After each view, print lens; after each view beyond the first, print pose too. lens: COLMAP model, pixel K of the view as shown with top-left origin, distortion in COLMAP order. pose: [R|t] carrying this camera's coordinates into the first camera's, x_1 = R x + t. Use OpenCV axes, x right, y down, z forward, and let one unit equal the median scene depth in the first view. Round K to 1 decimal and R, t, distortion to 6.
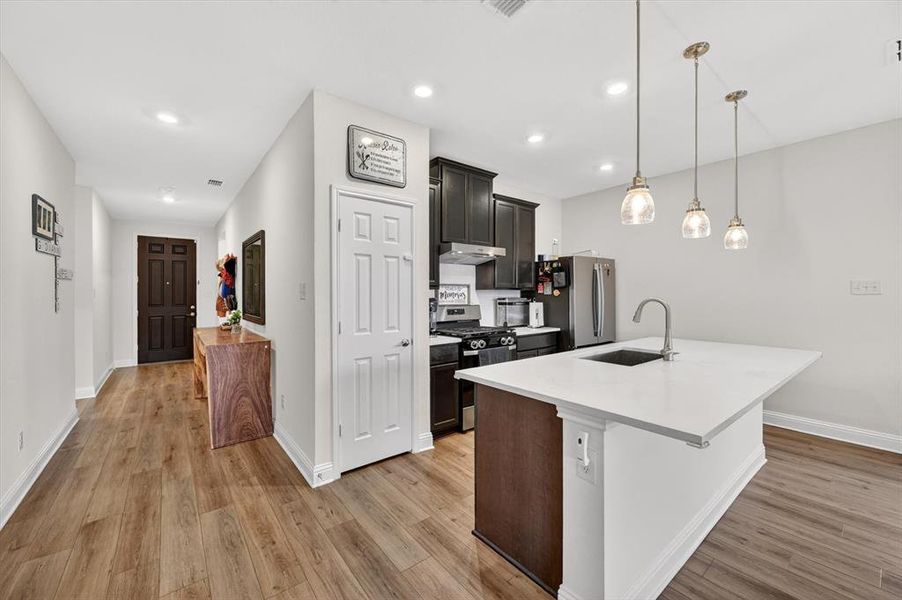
lens RADIAL K [[356.9, 0, 453.0], [0, 356.9, 296.5], [0, 0, 1]] dist [-0.003866, 0.001837]
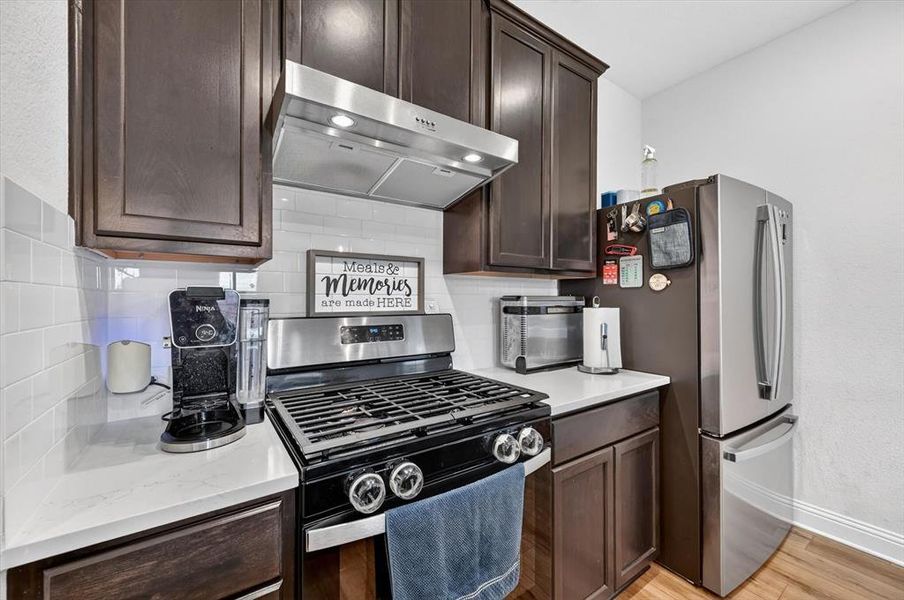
lens RADIAL K [[357.7, 0, 455.7], [0, 357.7, 305.5], [0, 0, 1]] dist [-0.003866, 0.001837]
pose [[0.997683, 0.005984, -0.067769, 0.108986], [-0.005096, 0.999899, 0.013268, 0.010620], [0.067842, -0.012892, 0.997613, 0.646939]]
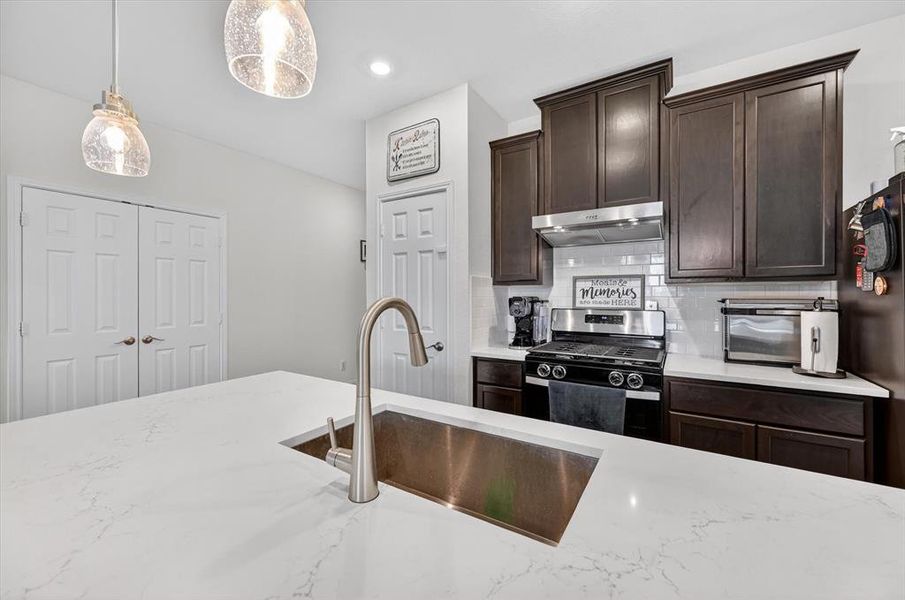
lens RADIAL K [[358.1, 0, 452.8], [0, 358.1, 295.5], [0, 0, 1]] dist [-0.003866, 0.001837]
pose [[0.330633, 0.004904, -0.943747, 0.508079], [-0.005459, 0.999980, 0.003284, 0.000229], [0.943744, 0.004066, 0.330653, 0.527738]]
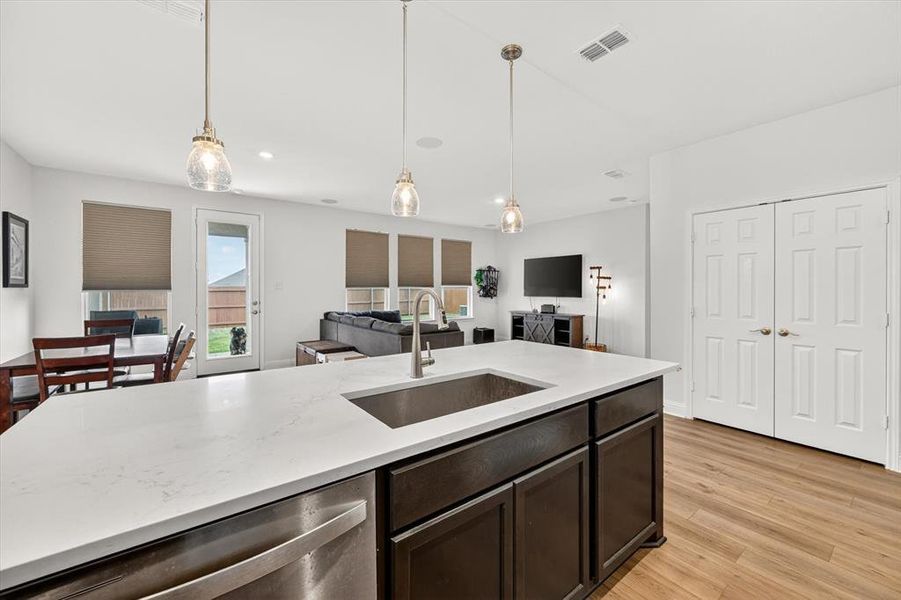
lens RADIAL K [[356.5, 0, 455.2], [0, 356.5, 290.9], [0, 0, 1]] dist [-0.003866, 0.001837]
pose [[-0.999888, 0.001690, 0.014845, 0.282674], [0.001822, 0.999959, 0.008870, 0.001380], [-0.014829, 0.008896, -0.999850, 0.924806]]
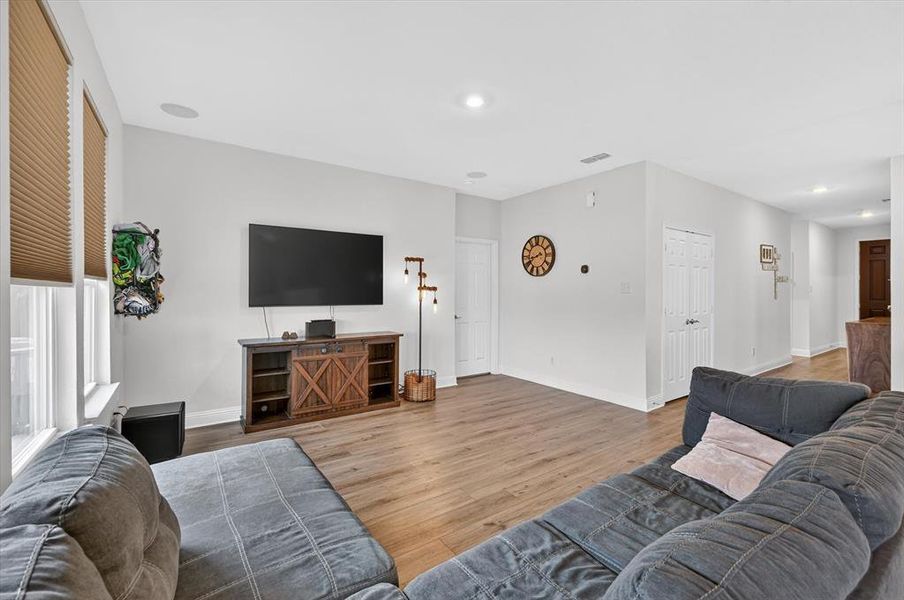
lens RADIAL K [[389.4, 0, 453.5], [0, 389.4, 290.6], [0, 0, 1]] dist [0.011147, 0.000230]
pose [[-0.066015, 0.002293, -0.997816, 0.846648], [-0.006845, 0.999973, 0.002751, 0.003556], [0.997795, 0.007012, -0.065997, -0.463956]]
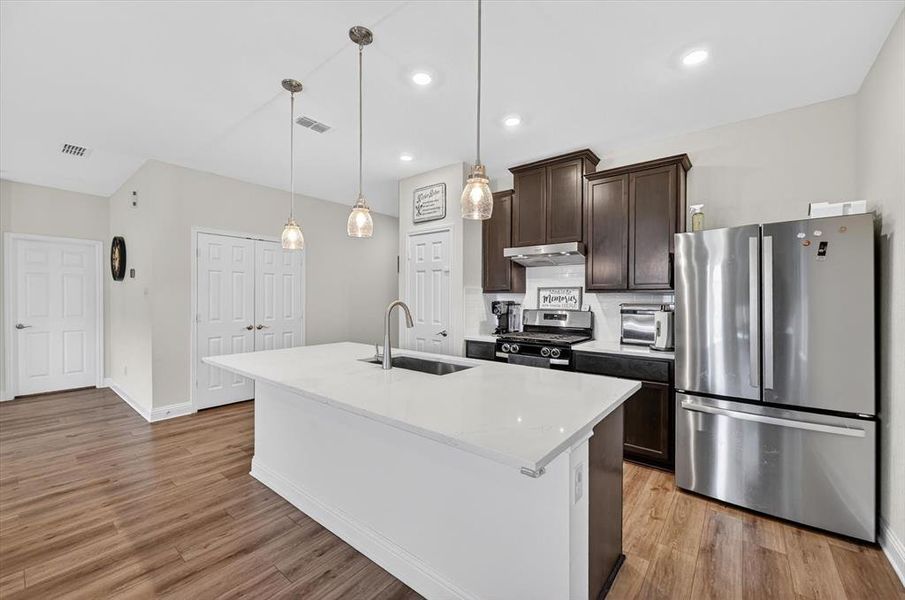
lens RADIAL K [[358.1, 0, 454.8], [0, 358.1, 302.5], [0, 0, 1]] dist [-0.003866, 0.001837]
pose [[0.227027, 0.016779, -0.973744, 0.842915], [-0.012602, 0.999818, 0.014290, -0.004720], [0.973807, 0.009027, 0.227197, 0.521901]]
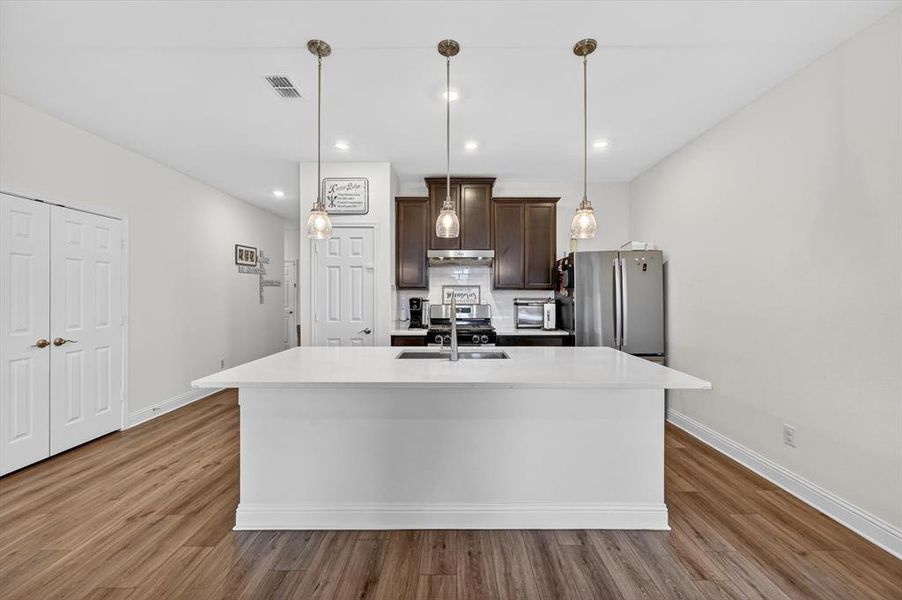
lens RADIAL K [[356.9, 0, 452.4], [0, 356.9, 296.3], [0, 0, 1]] dist [-0.003866, 0.001837]
pose [[0.781377, 0.005323, -0.624037, 0.666767], [-0.006571, 0.999978, 0.000302, -0.000753], [0.624025, 0.003865, 0.781395, 0.117202]]
